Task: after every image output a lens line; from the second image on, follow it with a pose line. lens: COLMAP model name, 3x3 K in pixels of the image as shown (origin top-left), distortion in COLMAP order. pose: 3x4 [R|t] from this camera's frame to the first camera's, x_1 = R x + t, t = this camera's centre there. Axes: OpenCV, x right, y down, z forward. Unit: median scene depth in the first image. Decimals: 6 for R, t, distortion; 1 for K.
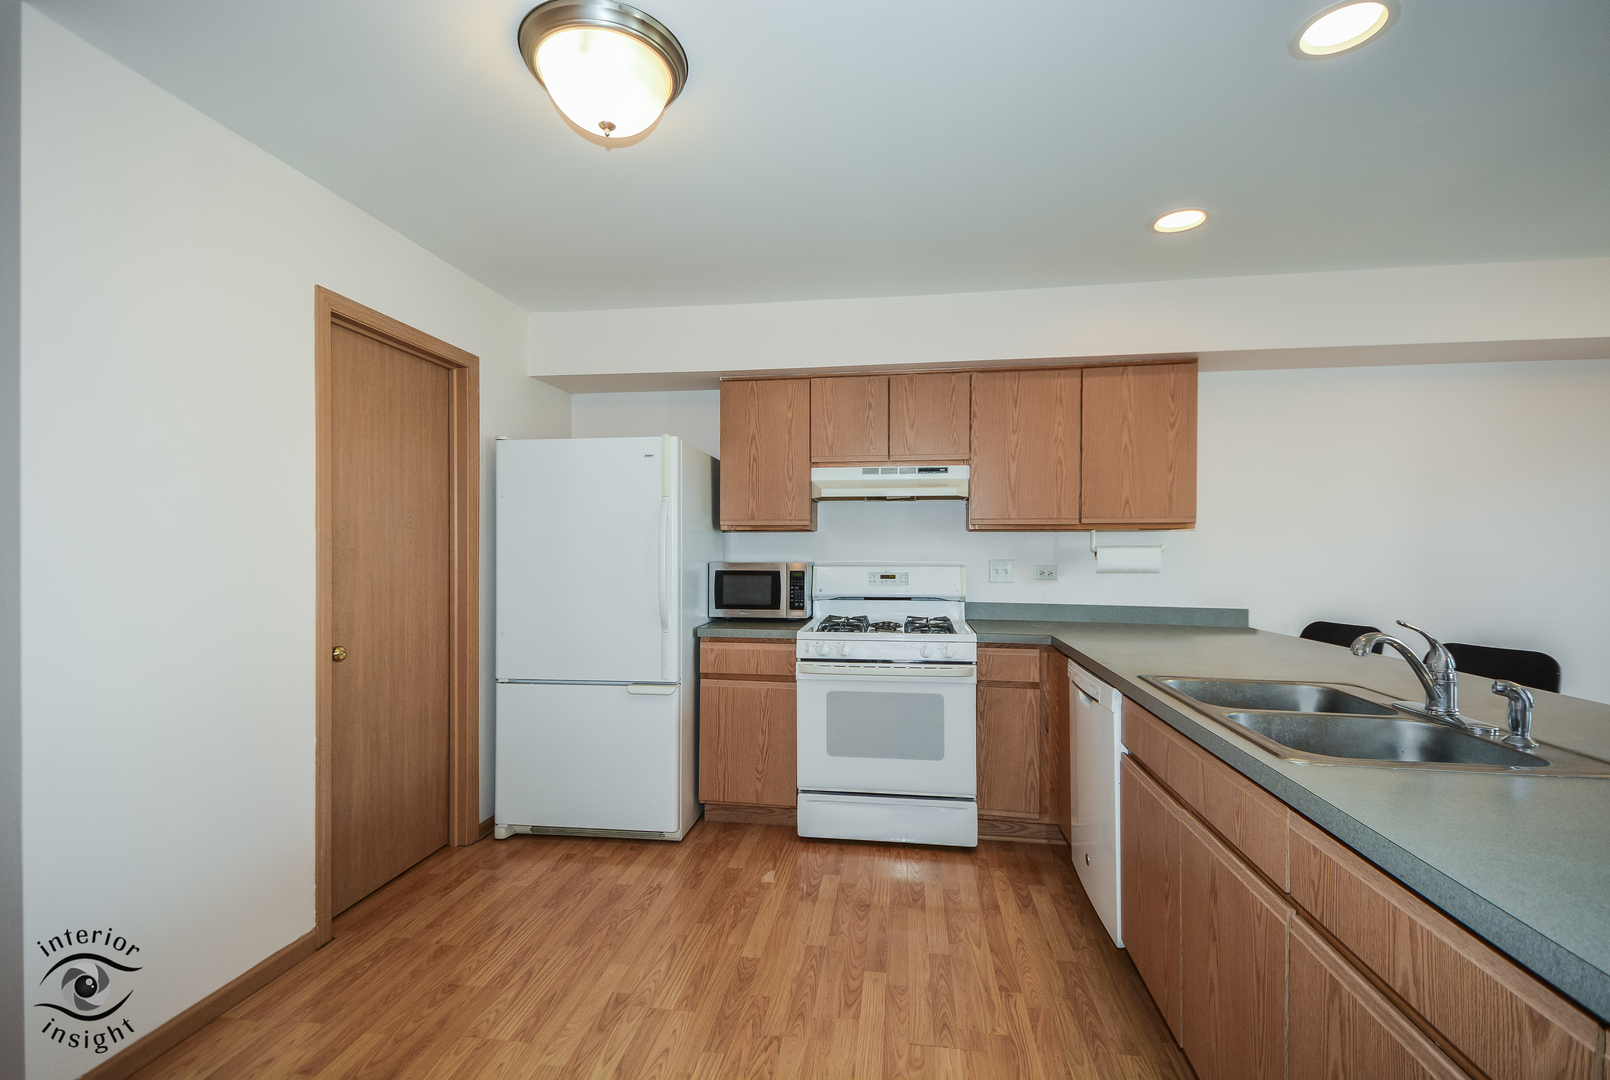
lens RADIAL K [[716.1, 0, 808.3], [0, 716.1, 543.9], [0, 0, 1]] dist [0.019211, -0.003538]
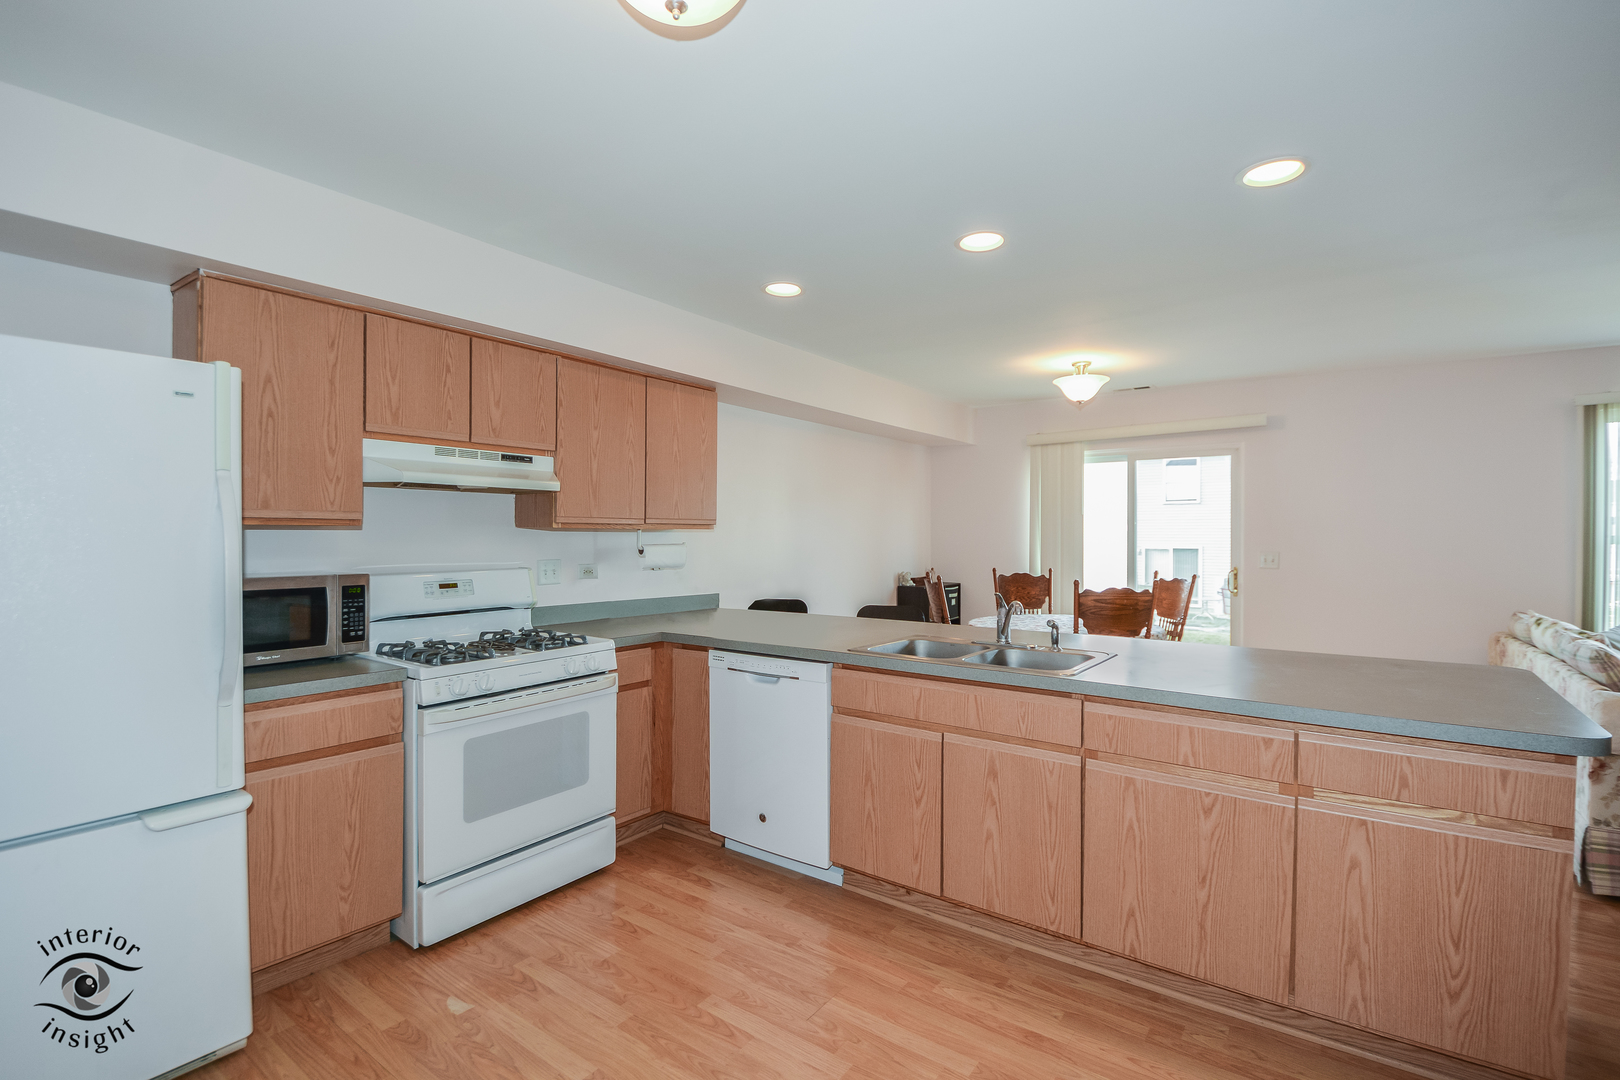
lens RADIAL K [[739.3, 0, 833.1], [0, 739.3, 534.3], [0, 0, 1]] dist [-0.005852, -0.003841]
pose [[0.441963, 0.000606, 0.897033, -0.471640], [-0.009997, 0.999941, 0.004250, -0.020521], [-0.896978, -0.010846, 0.441943, 0.278454]]
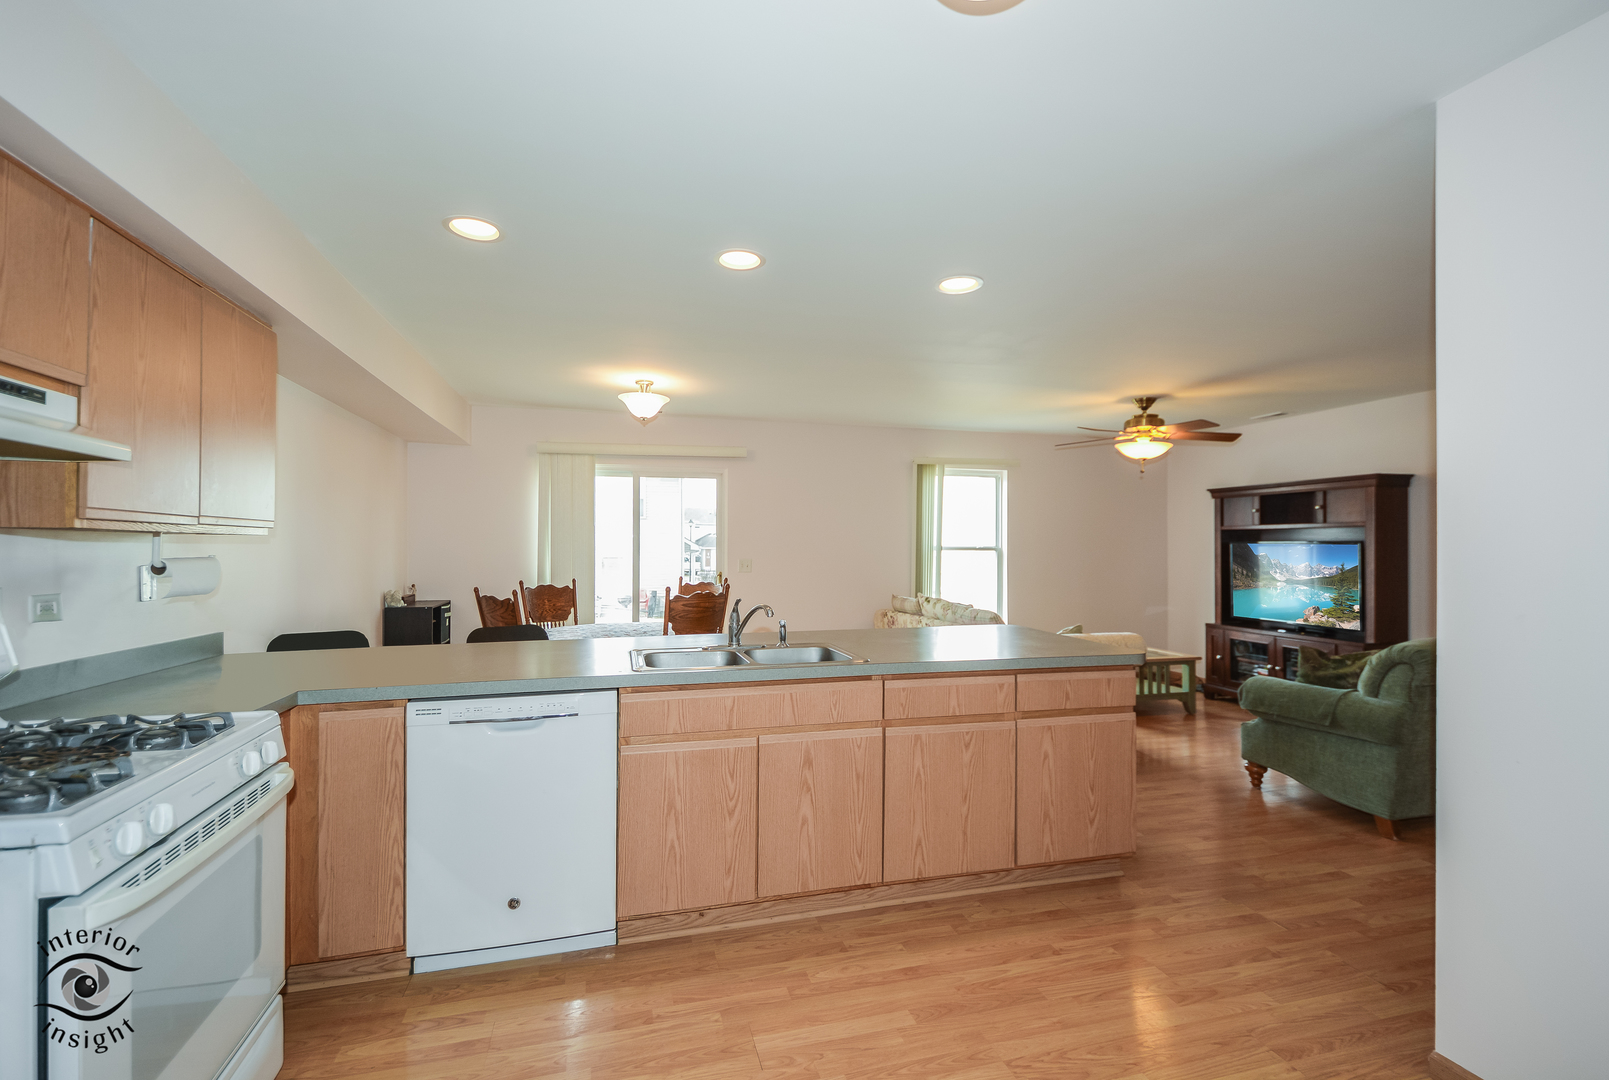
lens RADIAL K [[715.6, 0, 810.2], [0, 715.6, 545.6], [0, 0, 1]] dist [0.019211, -0.003538]
pose [[-0.410272, 0.002573, 0.911960, -0.448350], [-0.007773, 0.999950, -0.006318, -0.009889], [-0.911930, -0.009681, -0.410231, 0.771031]]
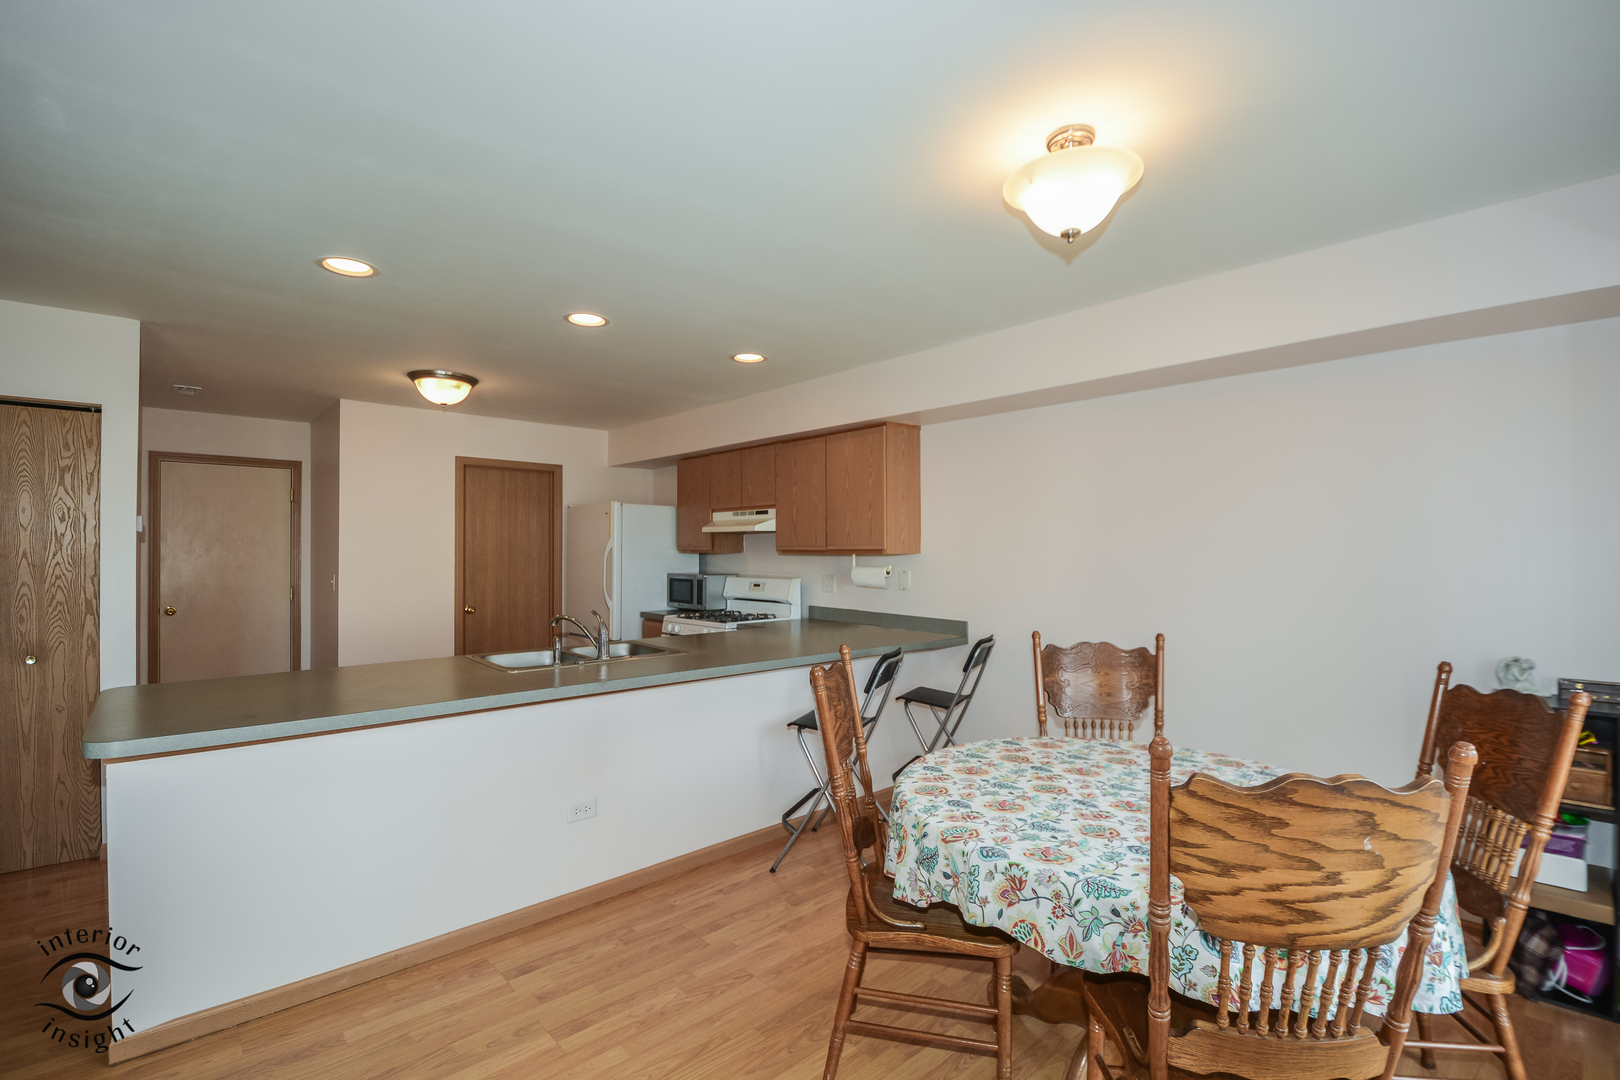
lens RADIAL K [[739.3, 0, 809.9], [0, 739.3, 554.5], [0, 0, 1]] dist [-0.005852, -0.003841]
pose [[0.764069, 0.004398, -0.645120, 1.263965], [-0.000292, 0.999979, 0.006472, -0.029667], [0.645135, -0.004757, 0.764054, -0.083780]]
